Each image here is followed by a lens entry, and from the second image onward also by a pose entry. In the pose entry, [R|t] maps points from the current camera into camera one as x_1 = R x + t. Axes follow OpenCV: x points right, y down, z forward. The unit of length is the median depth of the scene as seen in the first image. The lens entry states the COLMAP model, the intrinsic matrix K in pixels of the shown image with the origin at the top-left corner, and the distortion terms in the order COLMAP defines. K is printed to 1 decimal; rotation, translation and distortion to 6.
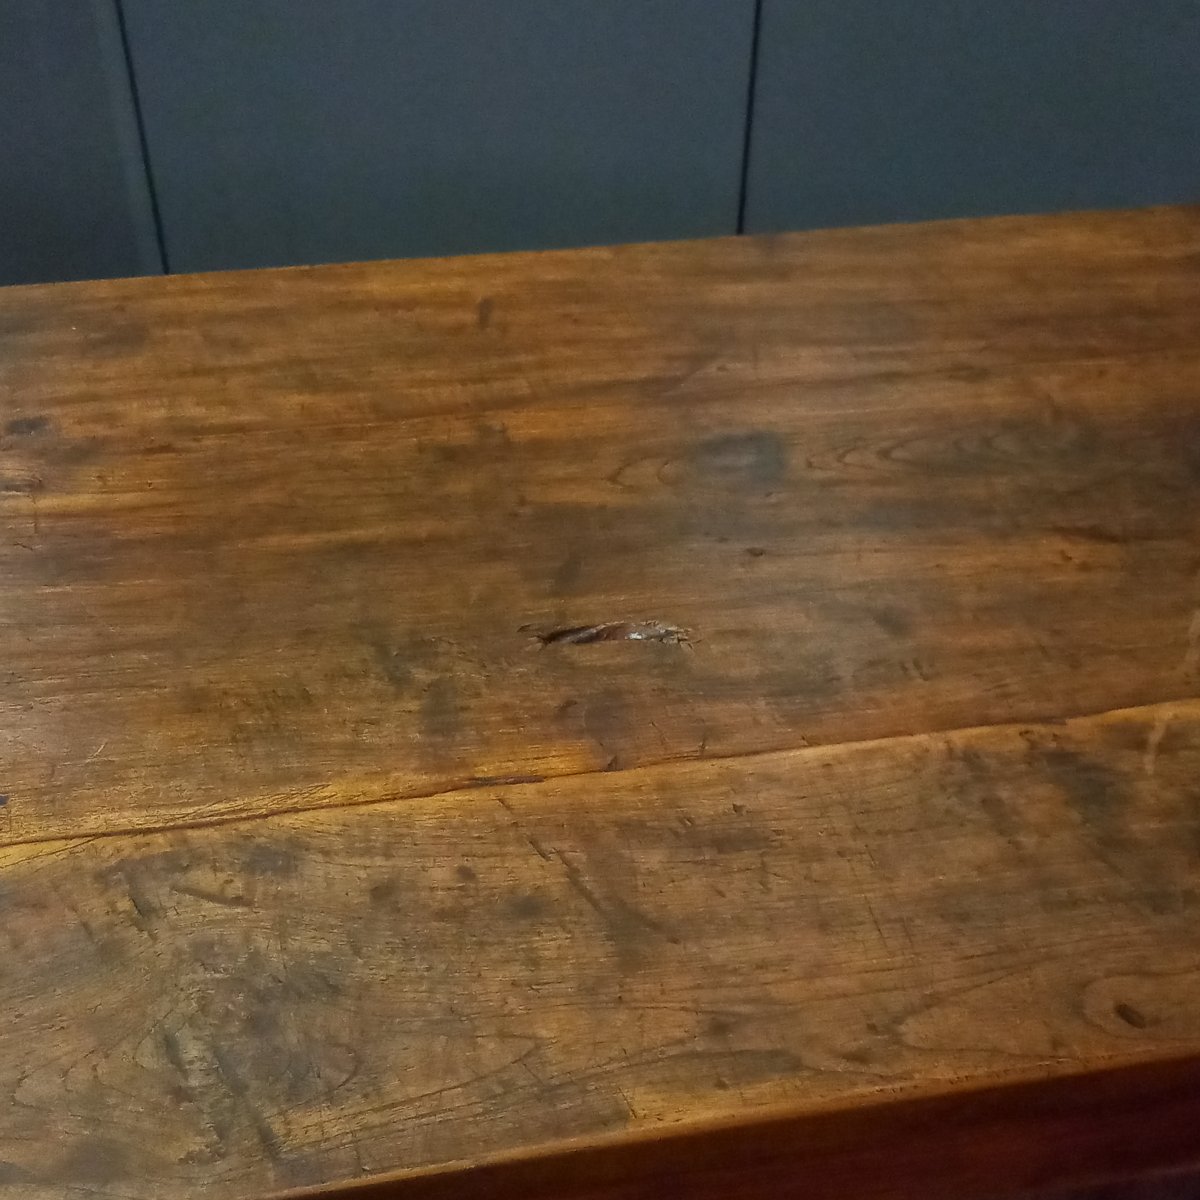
lens RADIAL K [[1740.1, 0, 626.7], [0, 1740.1, 600.7], [0, 0, 1]] dist [0.078906, -0.127099]
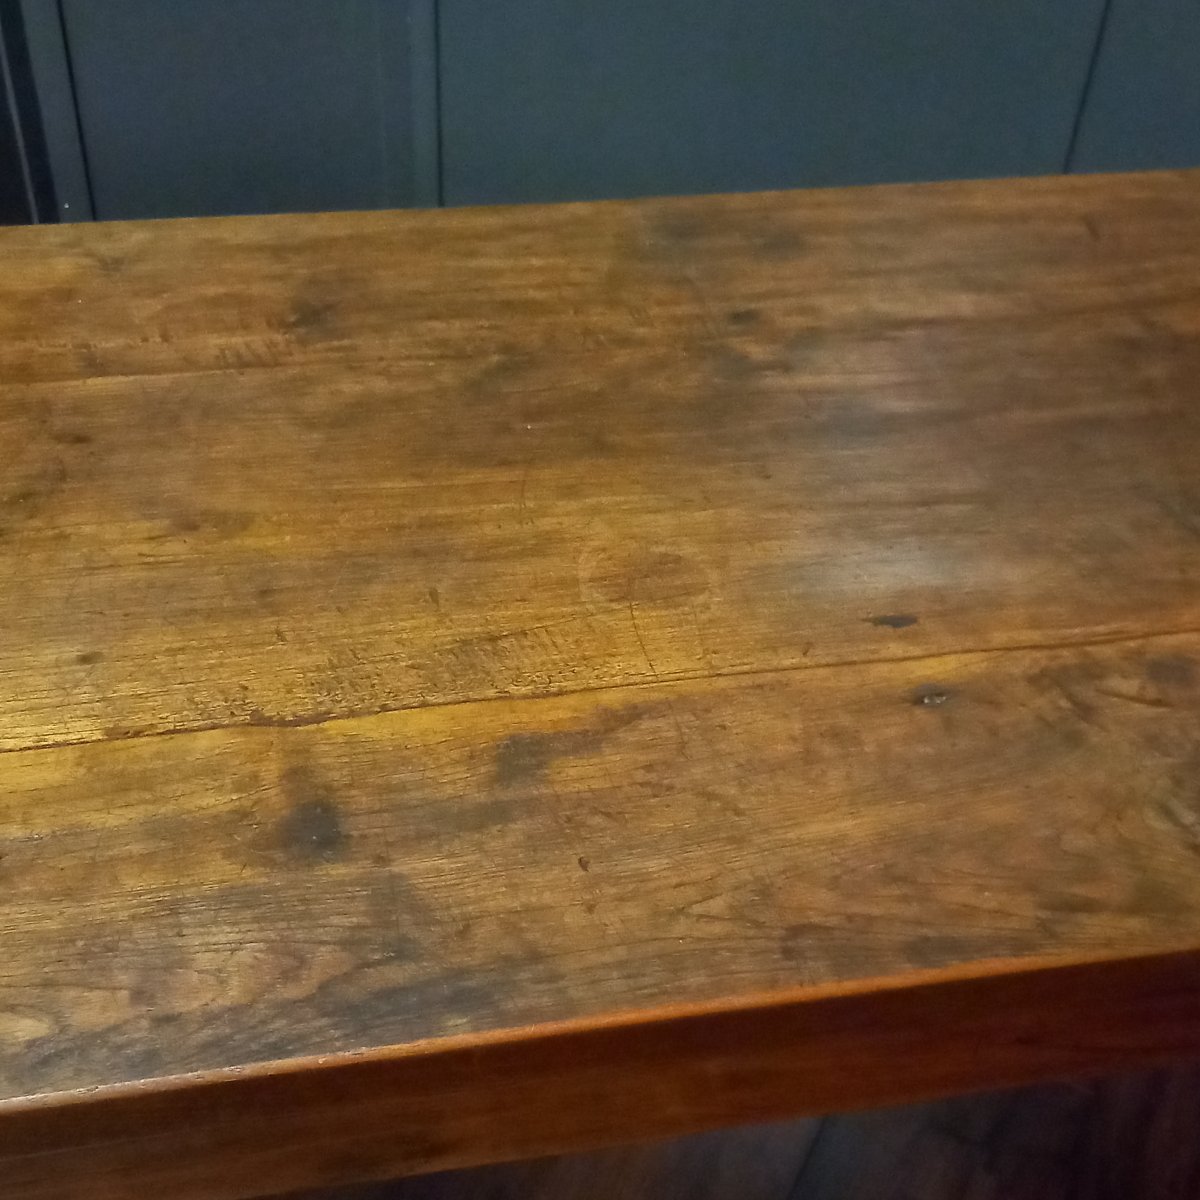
lens RADIAL K [[1740.1, 0, 626.7], [0, 1740.1, 600.7], [0, 0, 1]] dist [0.078906, -0.127099]
pose [[0.999326, 0.011252, 0.034930, -0.448701], [-0.011557, 0.999897, 0.008537, 0.071595], [-0.034831, -0.008935, 0.999353, -0.107206]]
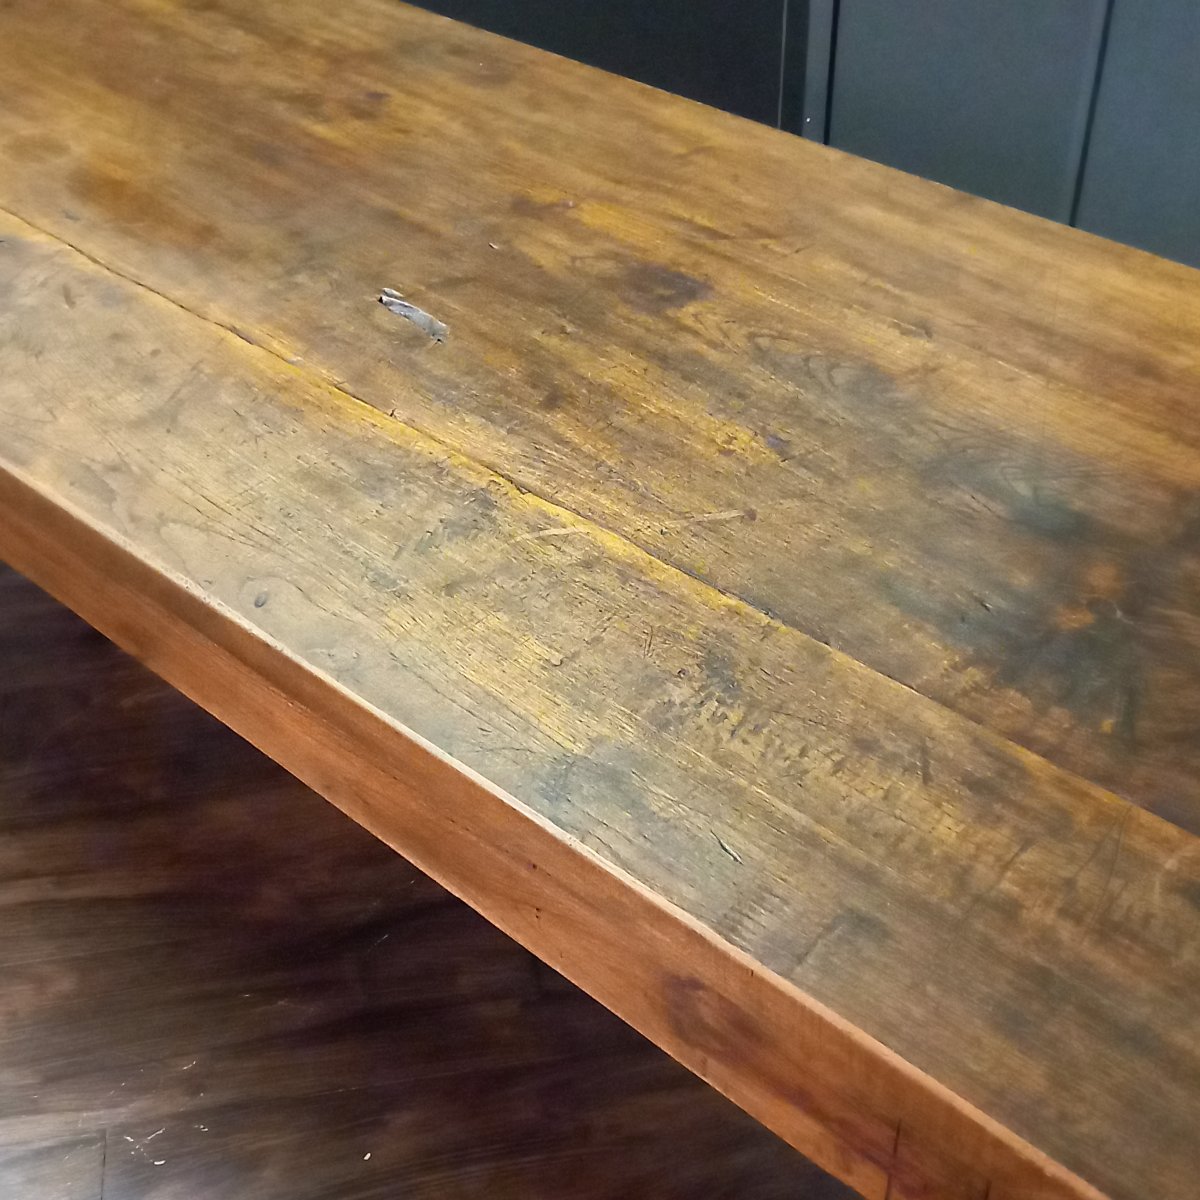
lens RADIAL K [[1740.1, 0, 626.7], [0, 1740.1, 600.7], [0, 0, 1]] dist [0.078906, -0.127099]
pose [[0.595457, 0.472576, -0.649695, 0.932461], [-0.487662, 0.855280, 0.175164, -0.095402], [0.638449, 0.212529, 0.739740, 0.129237]]
